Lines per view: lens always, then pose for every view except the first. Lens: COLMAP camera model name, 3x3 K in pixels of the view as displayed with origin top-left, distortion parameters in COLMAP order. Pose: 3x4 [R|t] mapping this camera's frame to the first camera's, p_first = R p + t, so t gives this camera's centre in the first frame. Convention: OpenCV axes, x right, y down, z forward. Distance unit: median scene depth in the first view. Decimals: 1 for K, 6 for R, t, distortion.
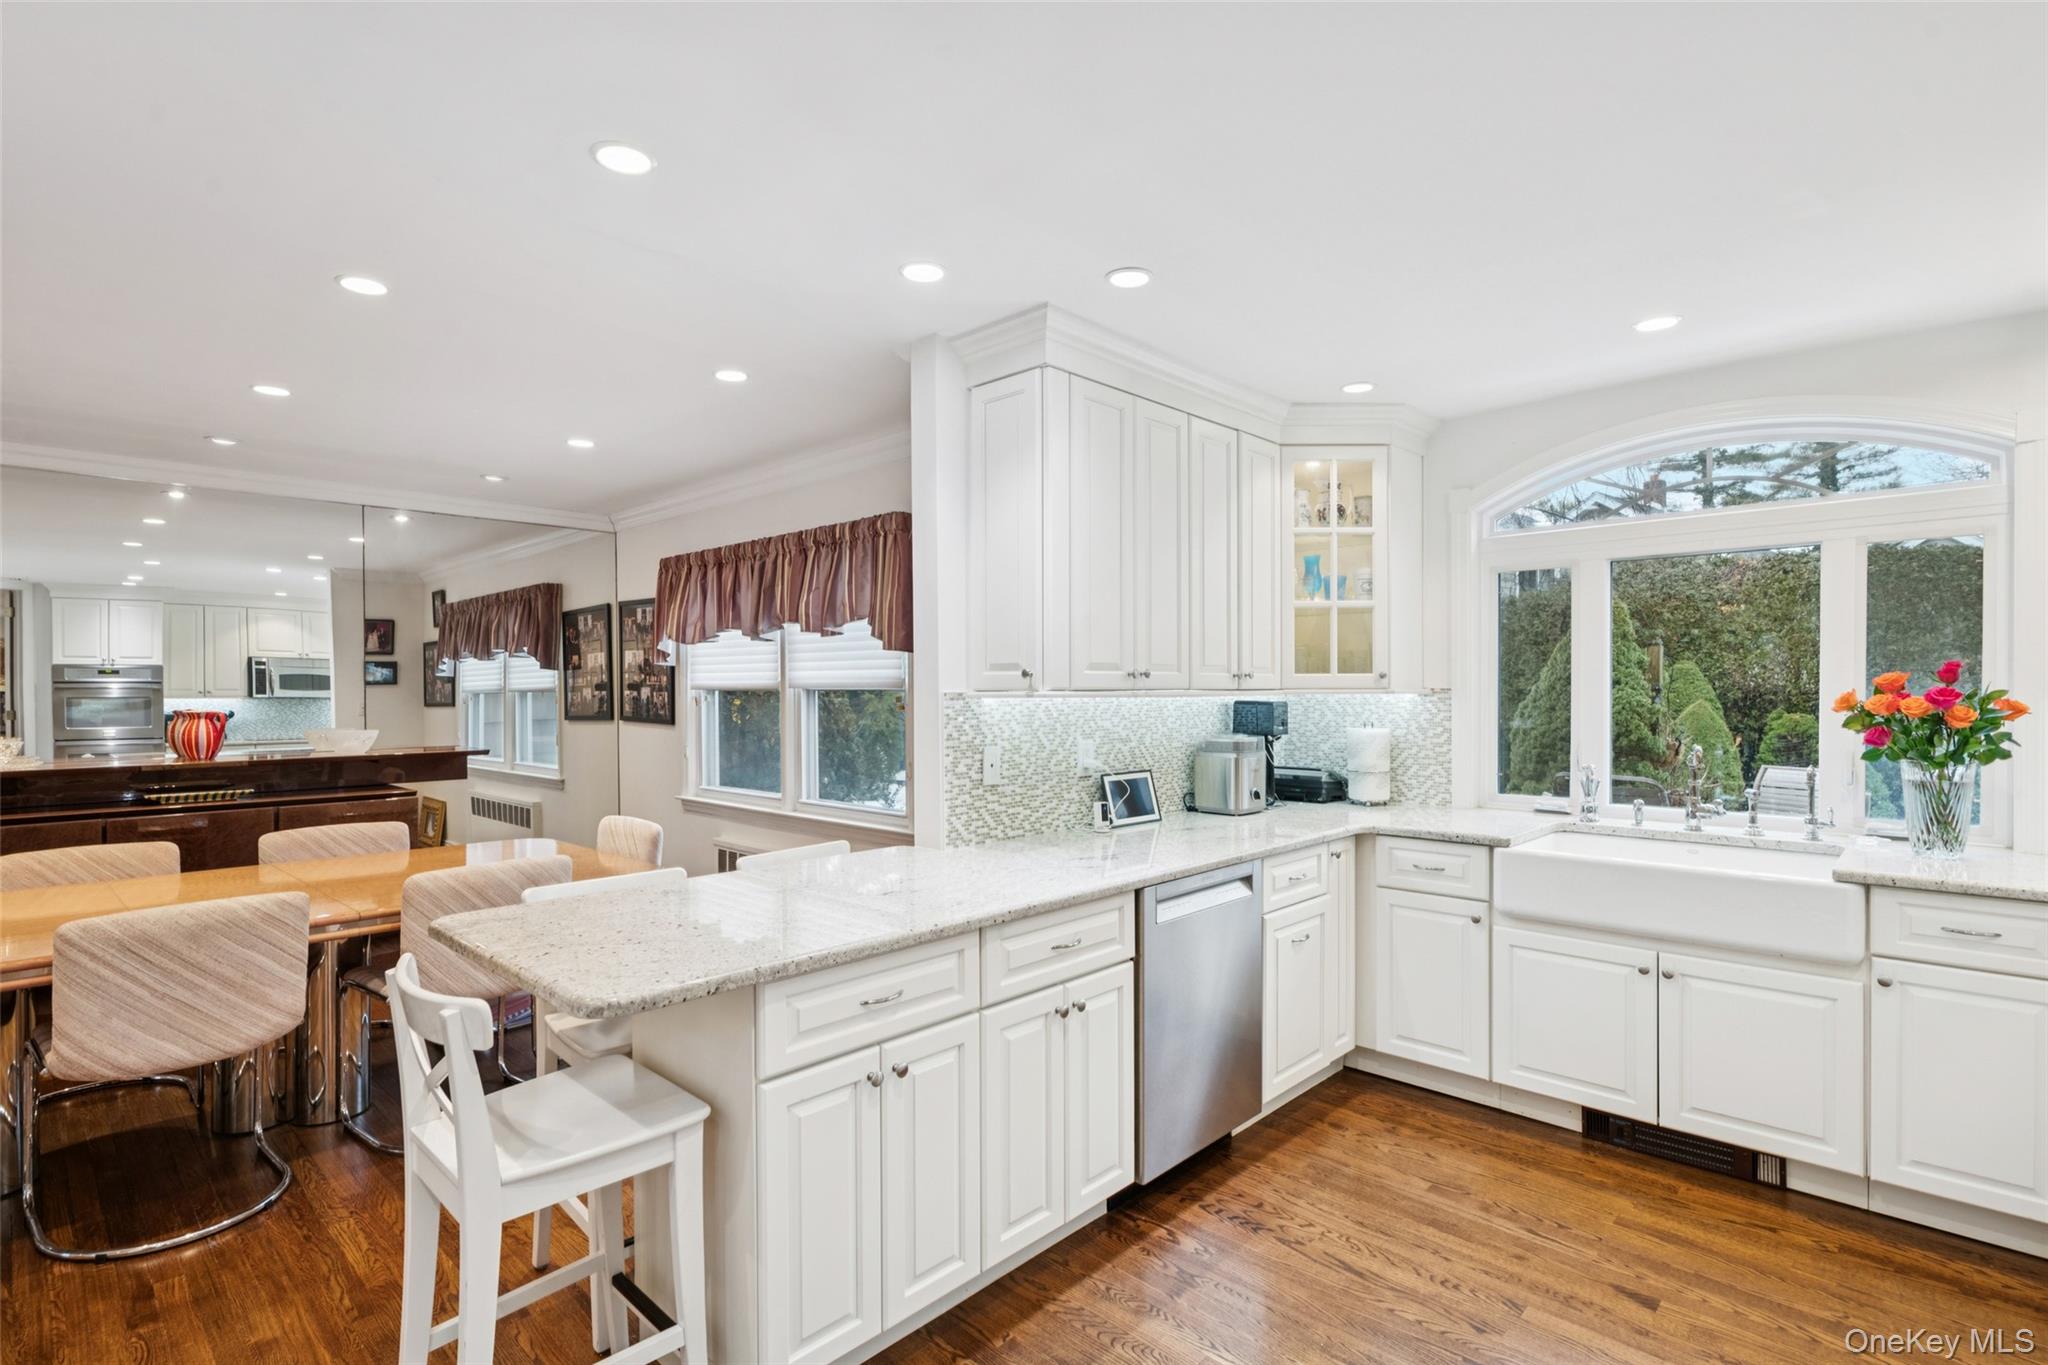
lens RADIAL K [[983.2, 0, 1016.9], [0, 983.2, 694.3], [0, 0, 1]] dist [-0.000256, -0.000797]
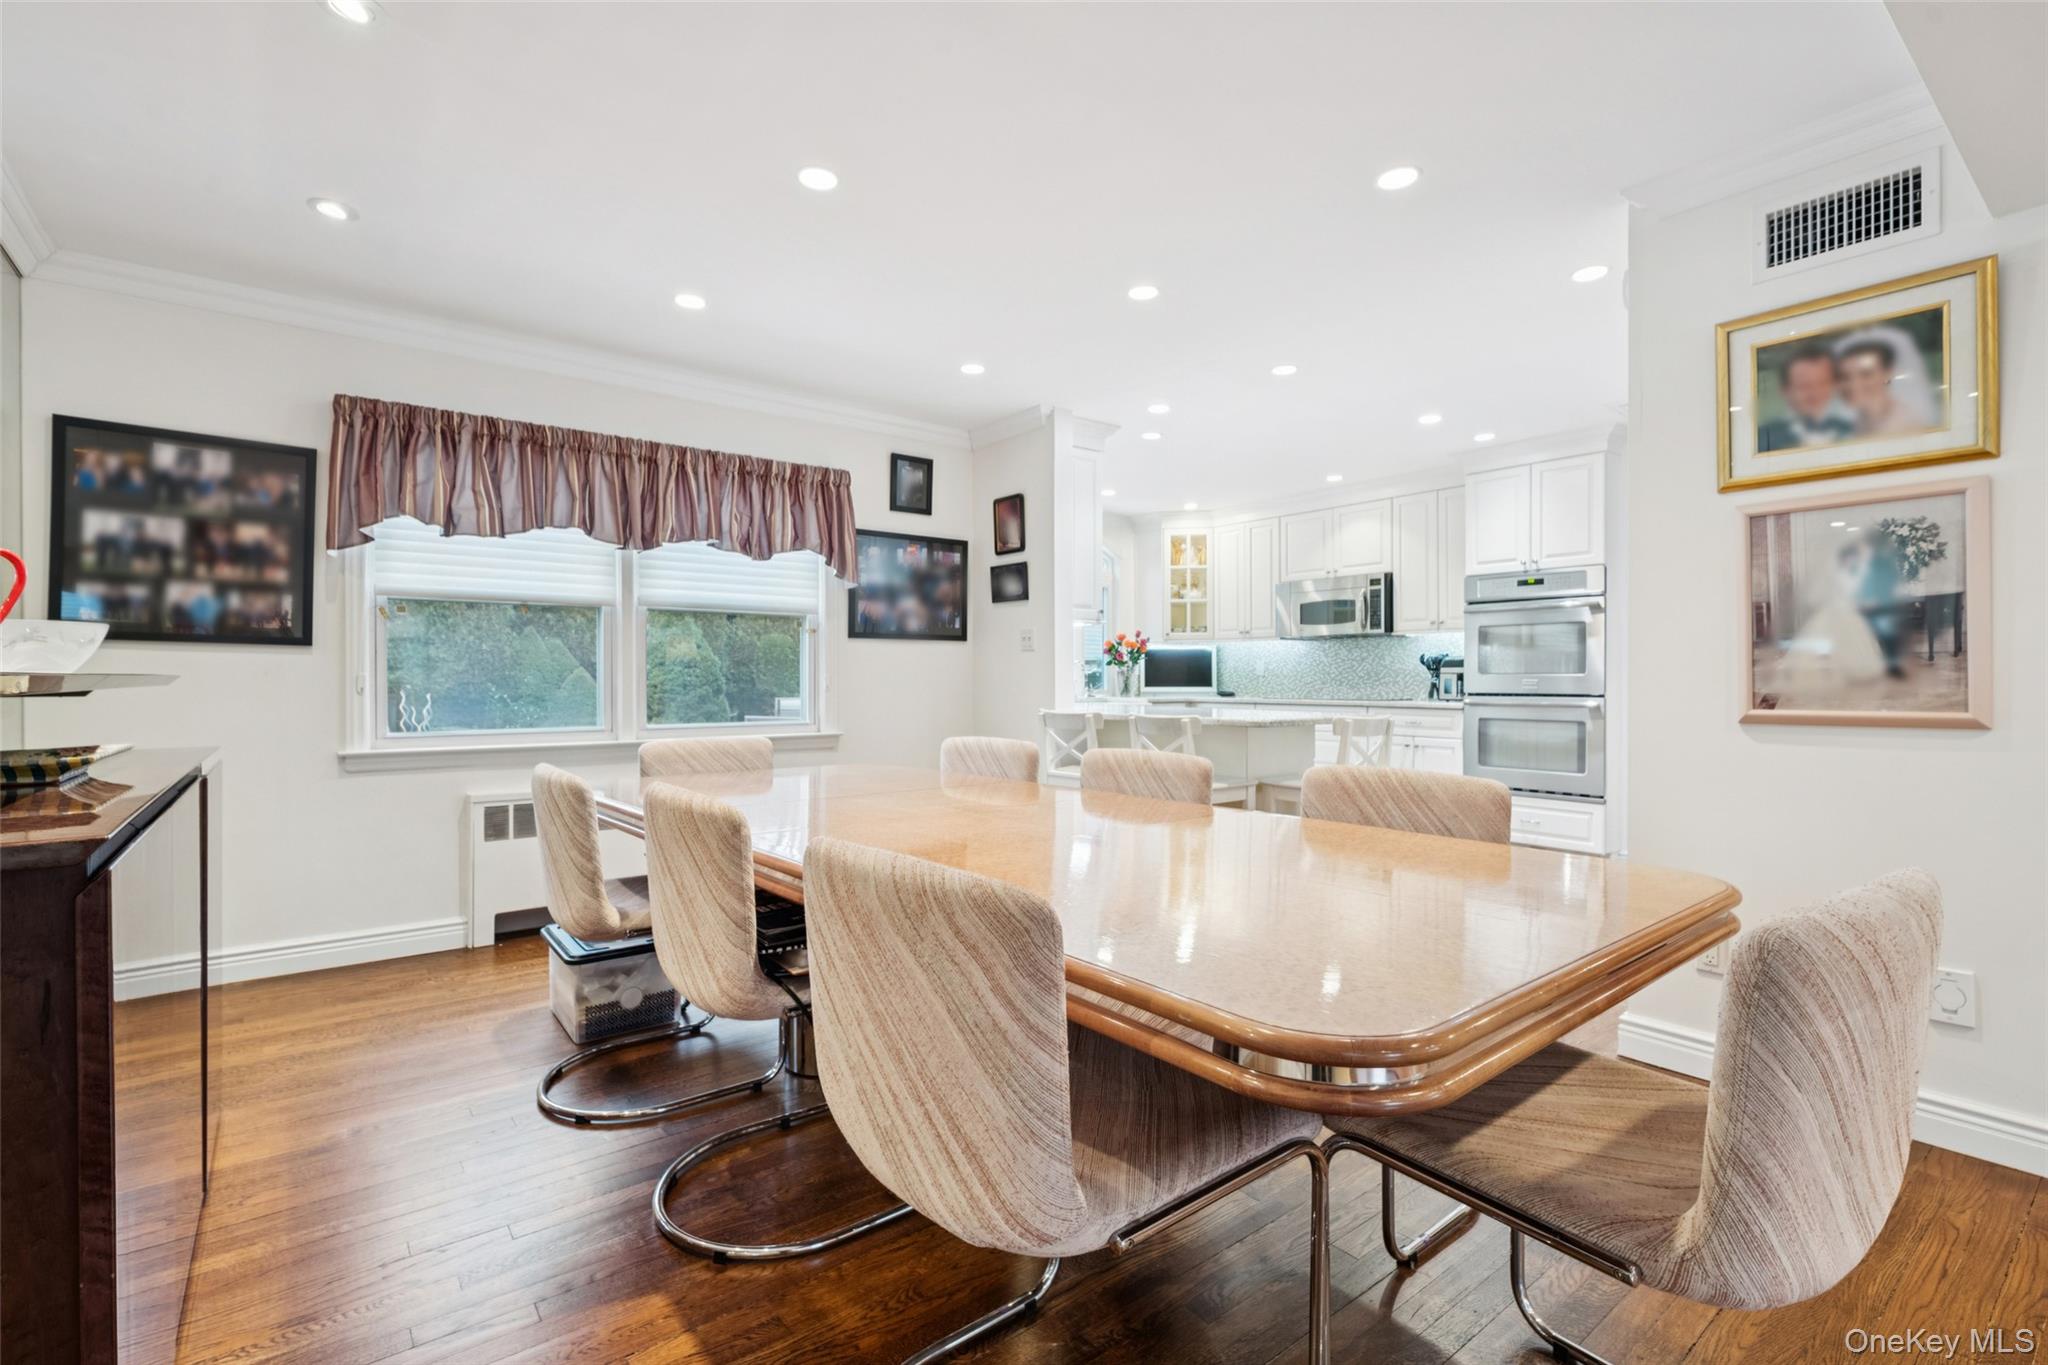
lens RADIAL K [[923.4, 0, 1010.4], [0, 923.4, 677.5], [0, 0, 1]] dist [0.013045, -0.000253]
pose [[0.154508, 0.004213, 0.987983, -1.524048], [0.005037, 0.999975, -0.005052, 0.099403], [-0.987979, 0.005757, 0.154483, 0.761971]]
